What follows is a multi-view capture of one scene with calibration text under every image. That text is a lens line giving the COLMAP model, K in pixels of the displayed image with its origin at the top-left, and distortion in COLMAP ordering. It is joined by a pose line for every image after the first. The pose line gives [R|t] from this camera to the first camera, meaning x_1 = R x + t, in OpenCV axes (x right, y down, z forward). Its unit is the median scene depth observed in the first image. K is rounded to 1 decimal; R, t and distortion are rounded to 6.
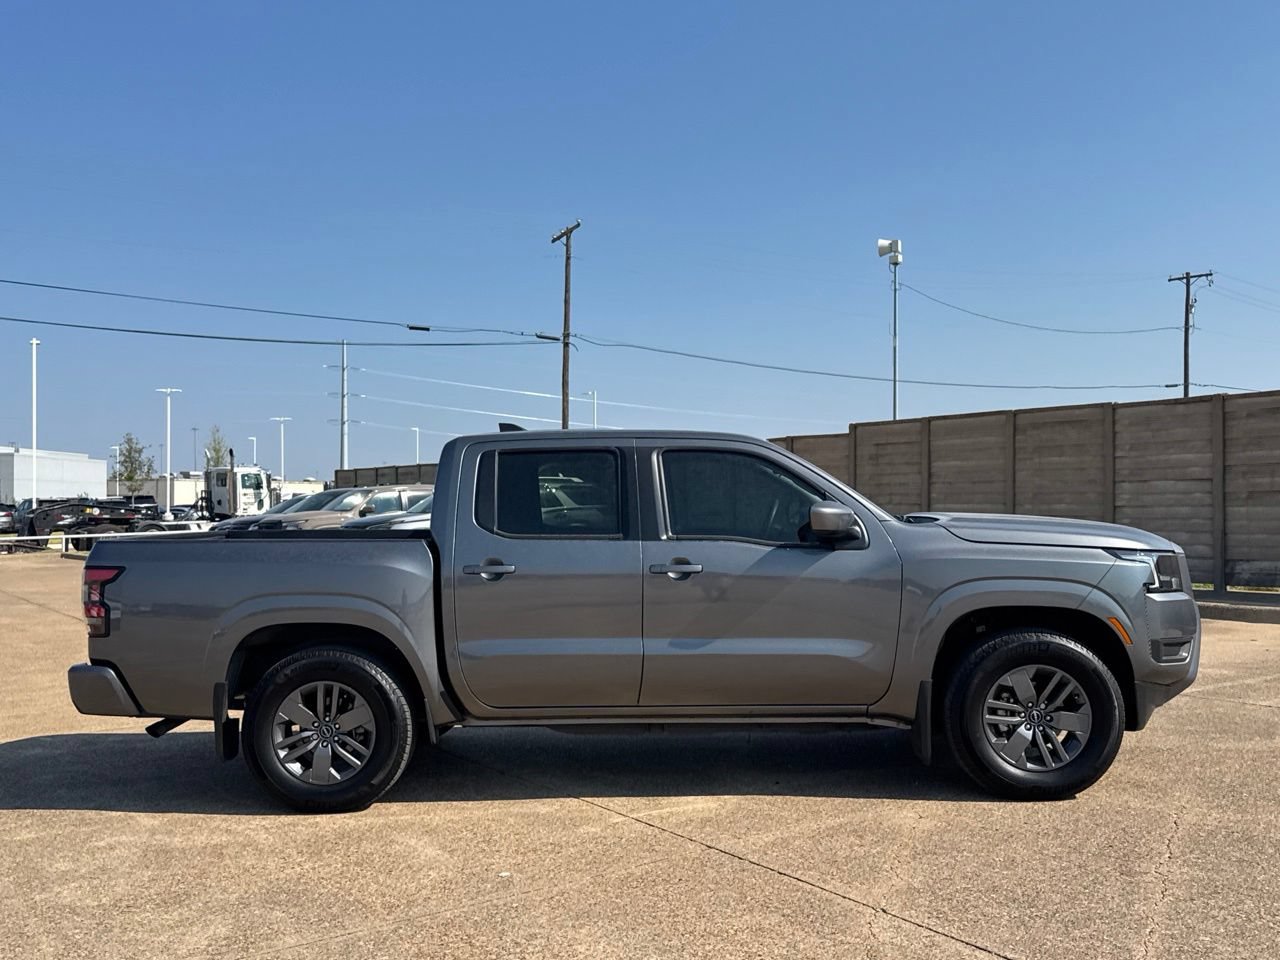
lens RADIAL K [[1257.6, 0, 640.3], [0, 1257.6, 489.1], [0, 0, 1]] dist [0.072911, 0.000000]
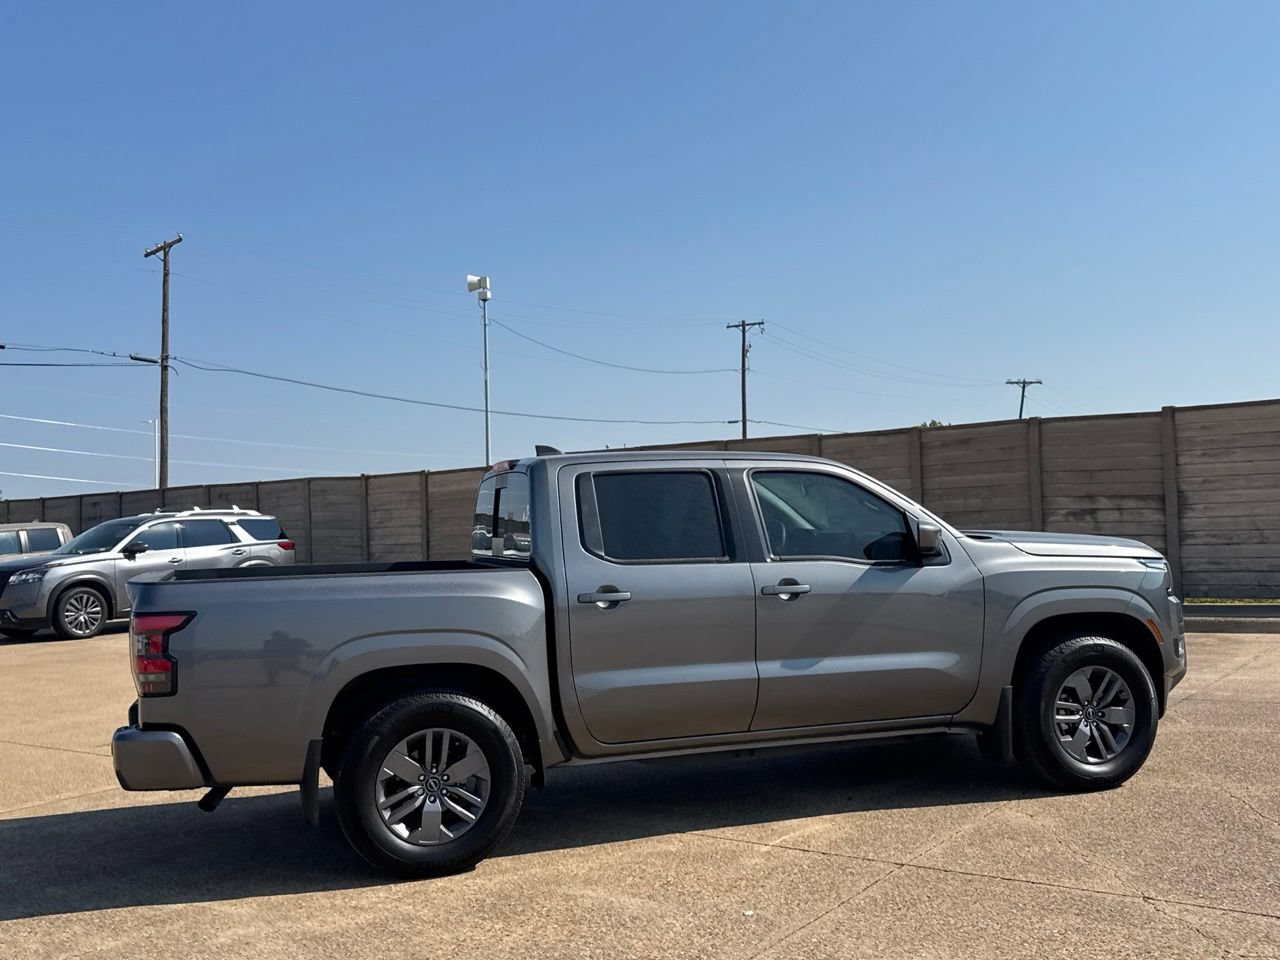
lens RADIAL K [[1257.6, 0, 636.2], [0, 1257.6, 473.9], [0, 0, 1]] dist [0.072911, 0.000000]
pose [[0.938982, -0.004873, 0.343931, -0.417059], [0.017797, 0.999249, -0.034431, 0.003642], [-0.343505, 0.038451, 0.938363, 0.094686]]
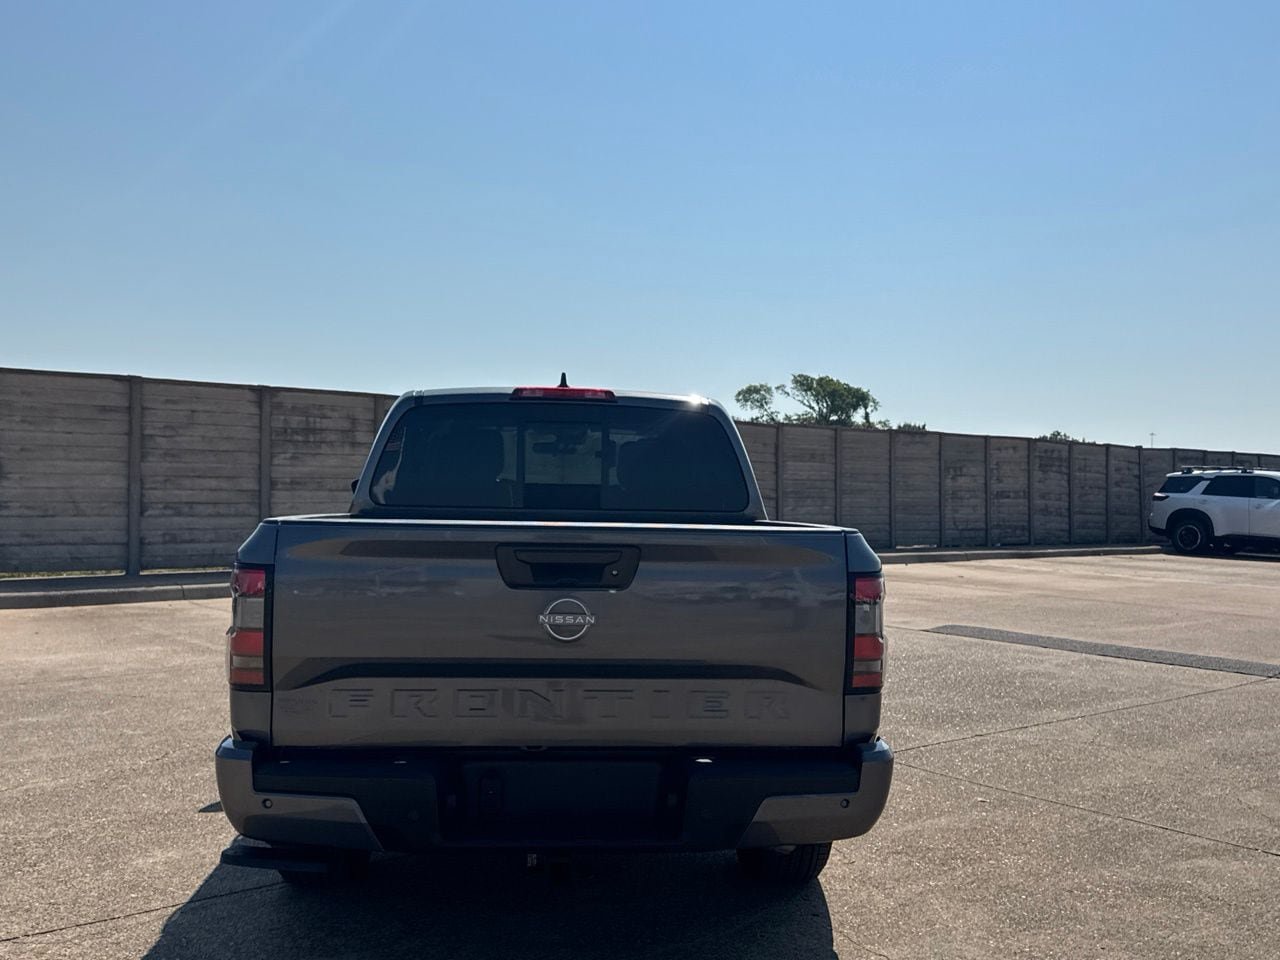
lens RADIAL K [[1257.6, 0, 652.6], [0, 1257.6, 490.1], [0, 0, 1]] dist [0.072911, 0.000000]
pose [[-0.126511, 0.011936, 0.991893, -1.000194], [-0.023791, 0.999603, -0.015064, 0.034385], [-0.991680, -0.025504, -0.126177, 1.183057]]
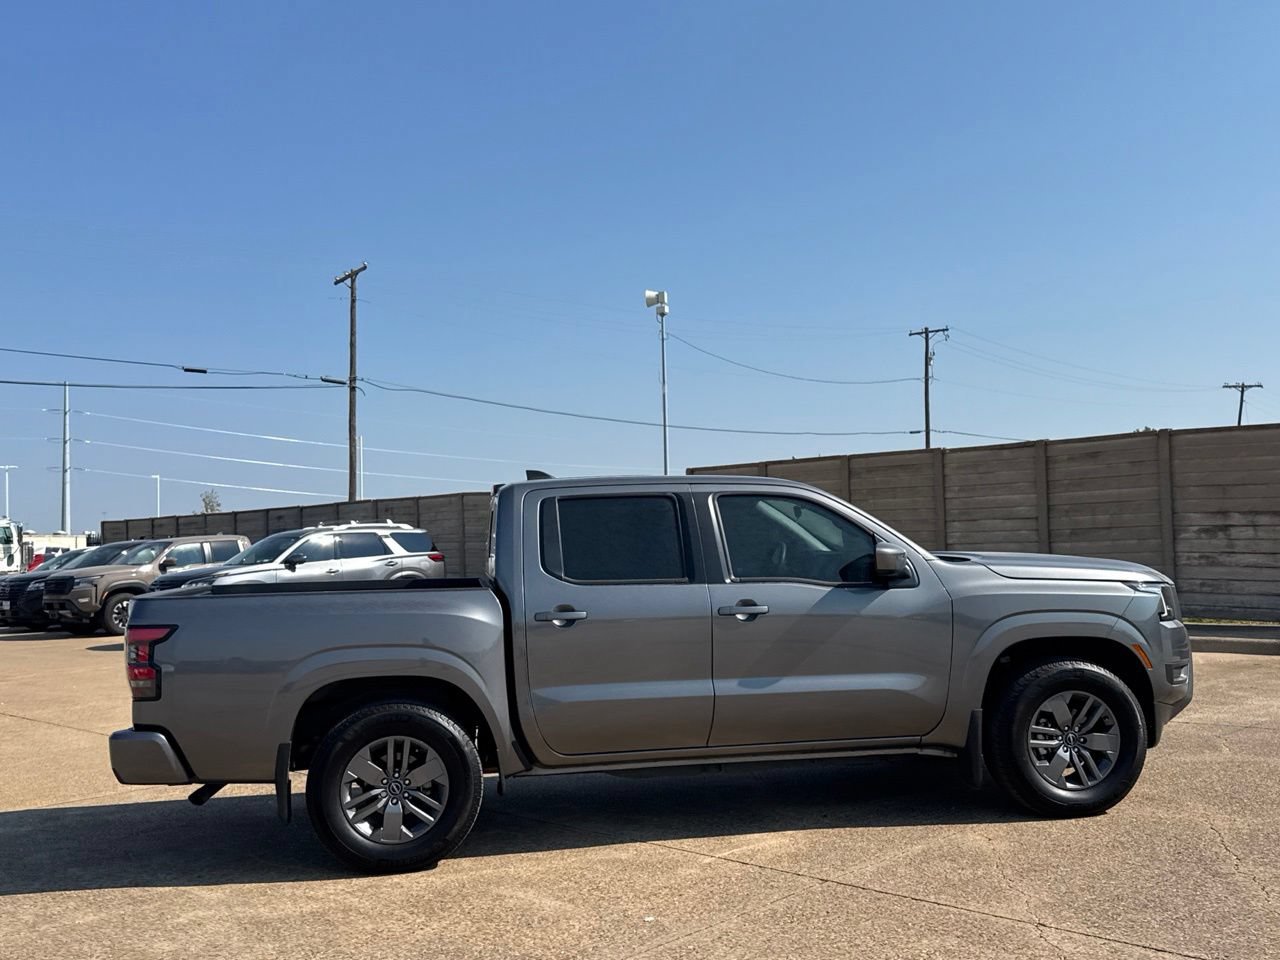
lens RADIAL K [[1257.6, 0, 633.4], [0, 1257.6, 483.7], [0, 0, 1]] dist [0.072911, 0.000000]
pose [[0.981332, -0.008412, 0.192137, -0.251037], [0.016081, 0.999133, -0.038392, -0.002092], [-0.191647, 0.040765, 0.980617, 0.001228]]
